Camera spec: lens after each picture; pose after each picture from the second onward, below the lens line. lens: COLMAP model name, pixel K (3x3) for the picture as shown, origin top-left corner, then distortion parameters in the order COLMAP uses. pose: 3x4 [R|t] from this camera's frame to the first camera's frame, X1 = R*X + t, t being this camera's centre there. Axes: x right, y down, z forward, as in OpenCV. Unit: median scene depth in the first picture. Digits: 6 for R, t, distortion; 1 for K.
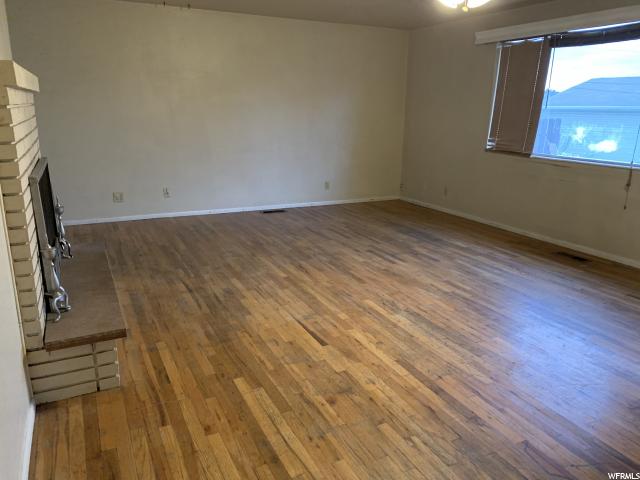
lens RADIAL K [[484.8, 0, 320.0], [0, 484.8, 240.0], [0, 0, 1]] dist [-0.005621, -0.002433]
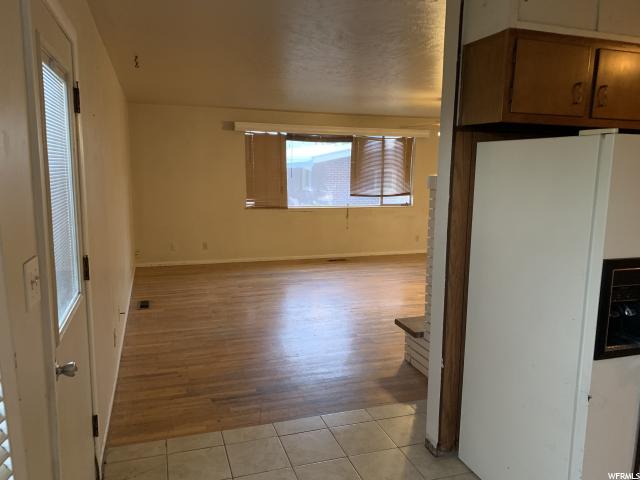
lens RADIAL K [[488.1, 0, 320.0], [0, 488.1, 240.0], [0, 0, 1]] dist [0.006406, 0.004573]
pose [[0.141839, -0.168693, 0.975410, -1.095260], [0.248076, 0.959985, 0.129951, -0.256437], [-0.958301, 0.223543, 0.178012, 0.663883]]
